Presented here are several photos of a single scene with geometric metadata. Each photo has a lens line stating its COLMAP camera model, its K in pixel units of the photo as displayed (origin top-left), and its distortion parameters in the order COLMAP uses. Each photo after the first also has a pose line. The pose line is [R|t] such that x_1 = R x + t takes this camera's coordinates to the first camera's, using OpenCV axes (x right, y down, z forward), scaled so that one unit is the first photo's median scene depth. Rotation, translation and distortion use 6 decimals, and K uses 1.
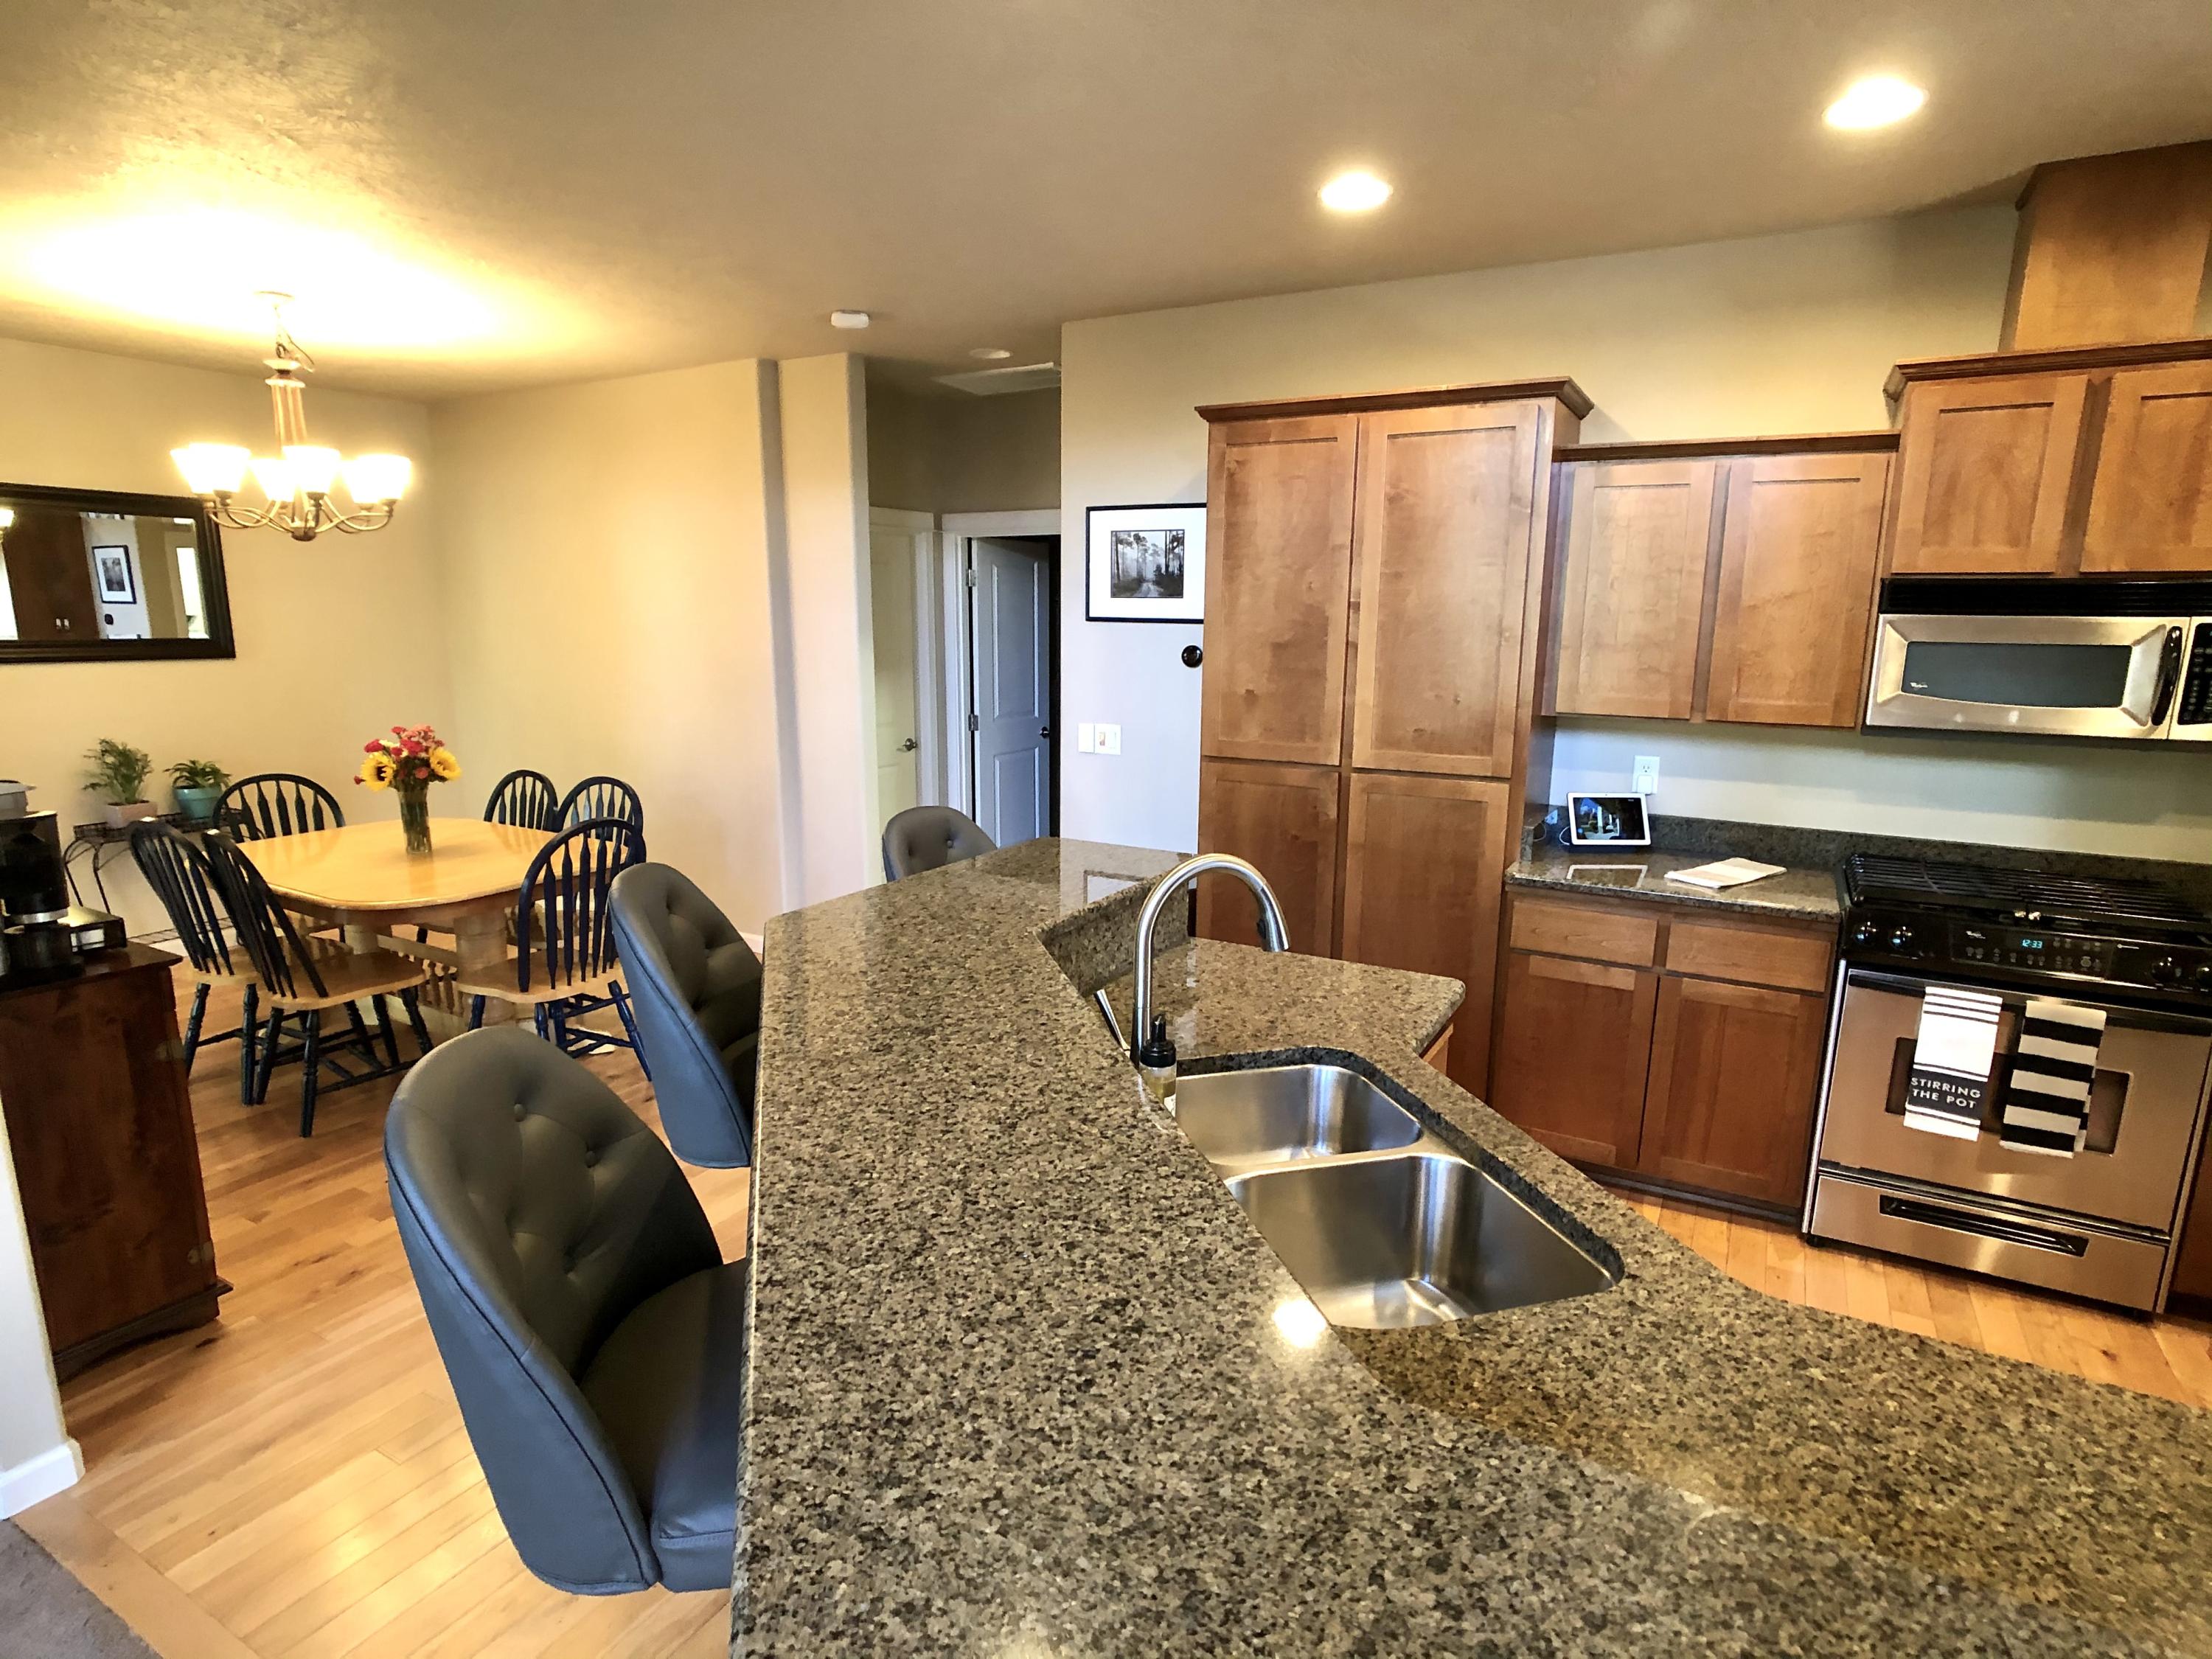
lens RADIAL K [[1178.9, 0, 1102.1], [0, 1178.9, 852.2], [0, 0, 1]] dist [-0.022581, 0.009490]
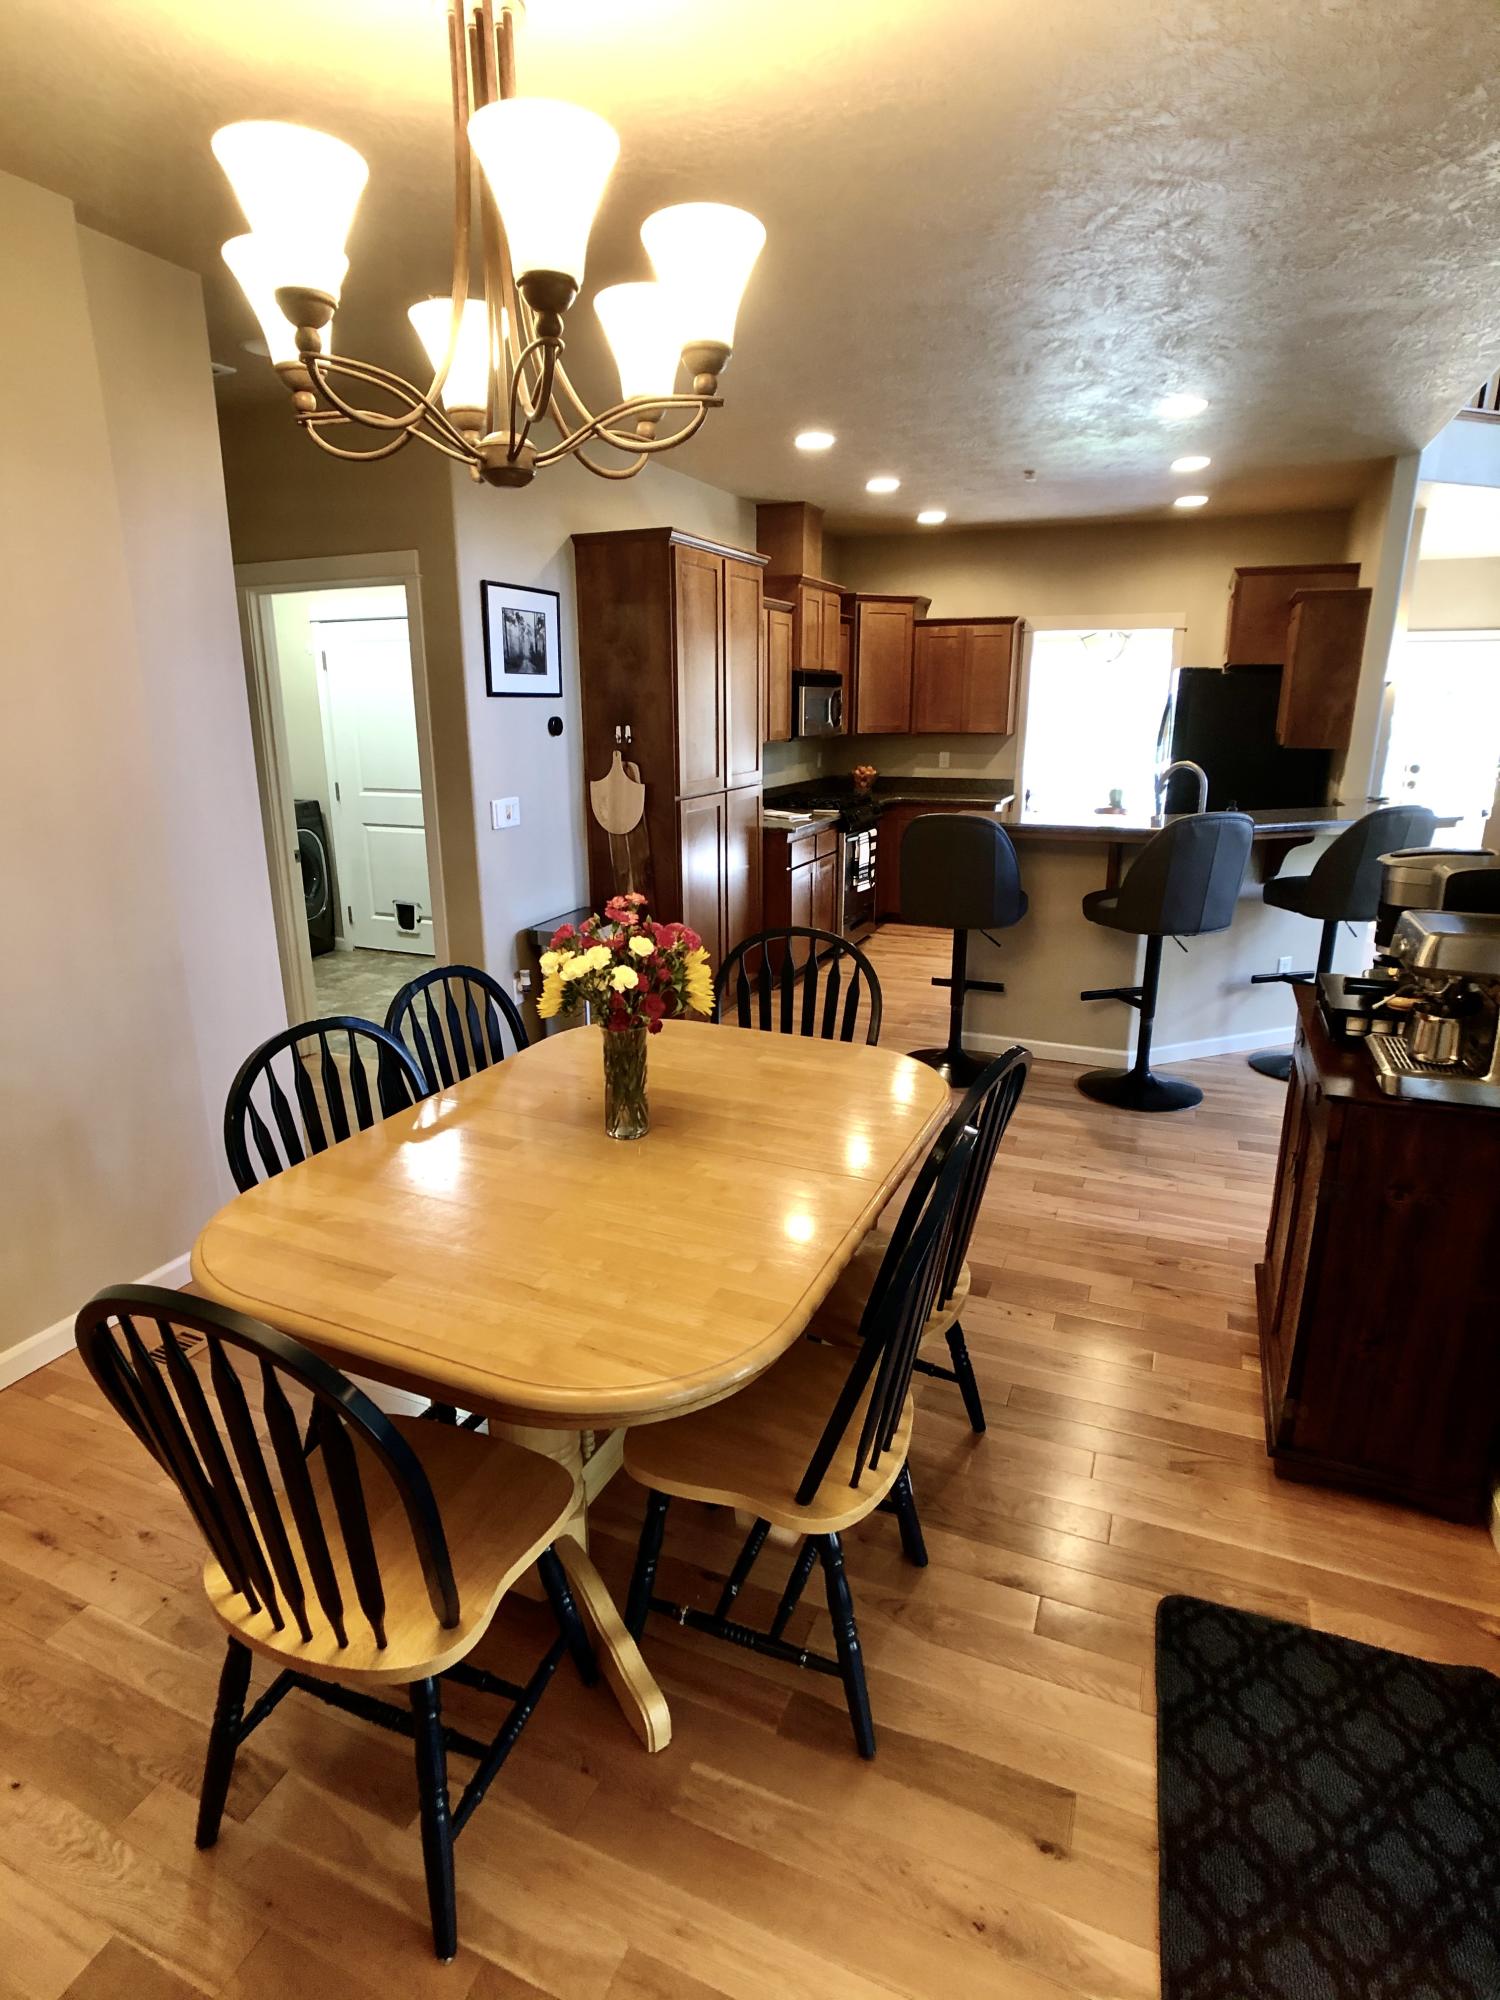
lens RADIAL K [[1065.9, 0, 736.6], [0, 1065.9, 989.1], [0, 0, 1]] dist [-0.022581, 0.009490]
pose [[-0.123292, -0.266939, 0.955794, -1.229978], [0.206930, 0.935055, 0.287839, -0.230292], [-0.970556, 0.233271, -0.060047, 1.158536]]
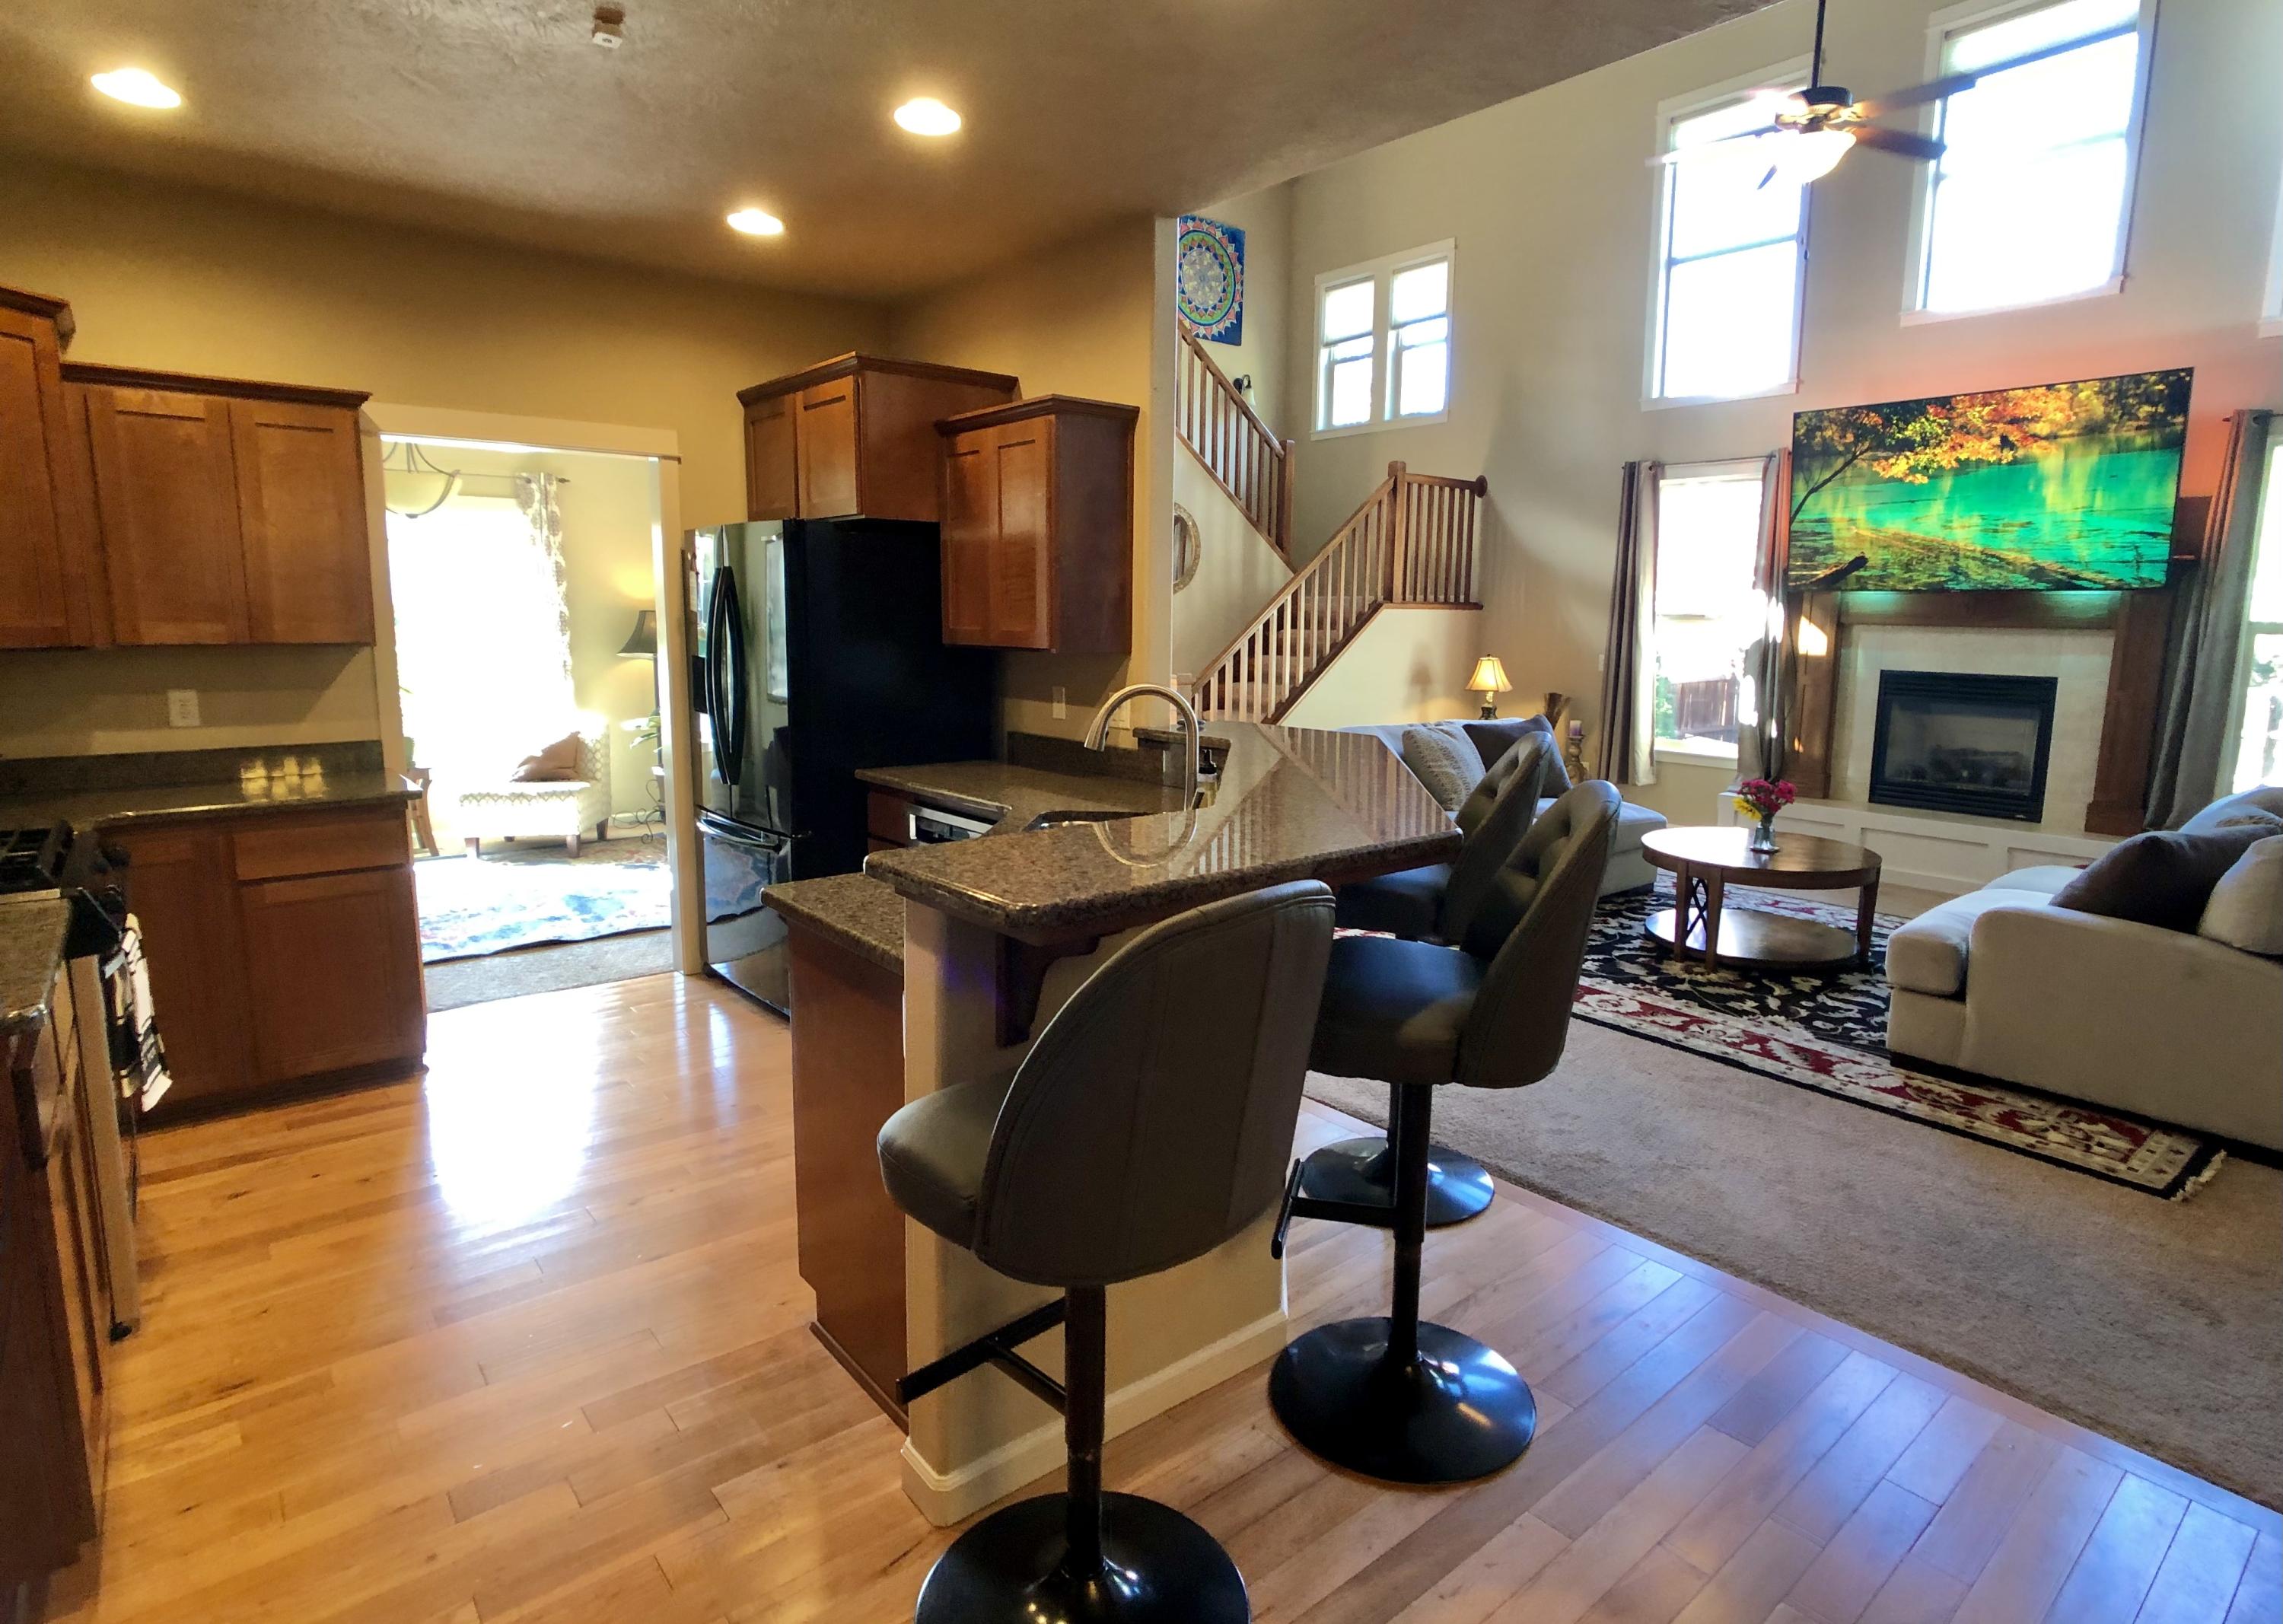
lens RADIAL K [[1227.4, 0, 1155.0], [0, 1227.4, 788.0], [0, 0, 1]] dist [-0.021818, 0.016276]
pose [[-0.938717, -0.067775, 0.337960, -0.217824], [0.052995, 0.940442, 0.335799, -0.197899], [-0.340590, 0.333131, -0.879217, 1.164017]]
